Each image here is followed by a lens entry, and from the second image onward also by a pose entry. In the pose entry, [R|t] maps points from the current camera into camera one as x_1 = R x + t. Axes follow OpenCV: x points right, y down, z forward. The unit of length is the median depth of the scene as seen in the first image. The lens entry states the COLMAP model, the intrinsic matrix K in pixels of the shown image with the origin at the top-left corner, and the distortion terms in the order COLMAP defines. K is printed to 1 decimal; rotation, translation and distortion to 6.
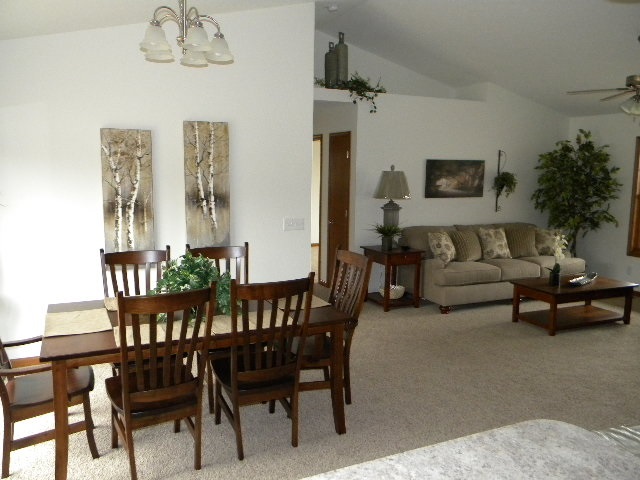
lens RADIAL K [[525.9, 0, 308.8], [0, 525.9, 228.9], [0, 0, 1]] dist [0.028522, -0.039146]
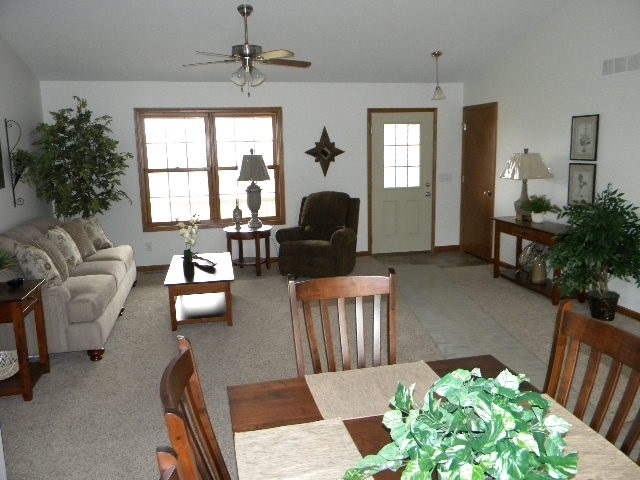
lens RADIAL K [[525.9, 0, 324.4], [0, 525.9, 235.0], [0, 0, 1]] dist [0.028522, -0.039146]
pose [[0.199567, -0.186889, 0.961897, -0.281208], [0.137607, 0.977261, 0.161324, -0.058979], [-0.970174, 0.100169, 0.220746, 0.497866]]
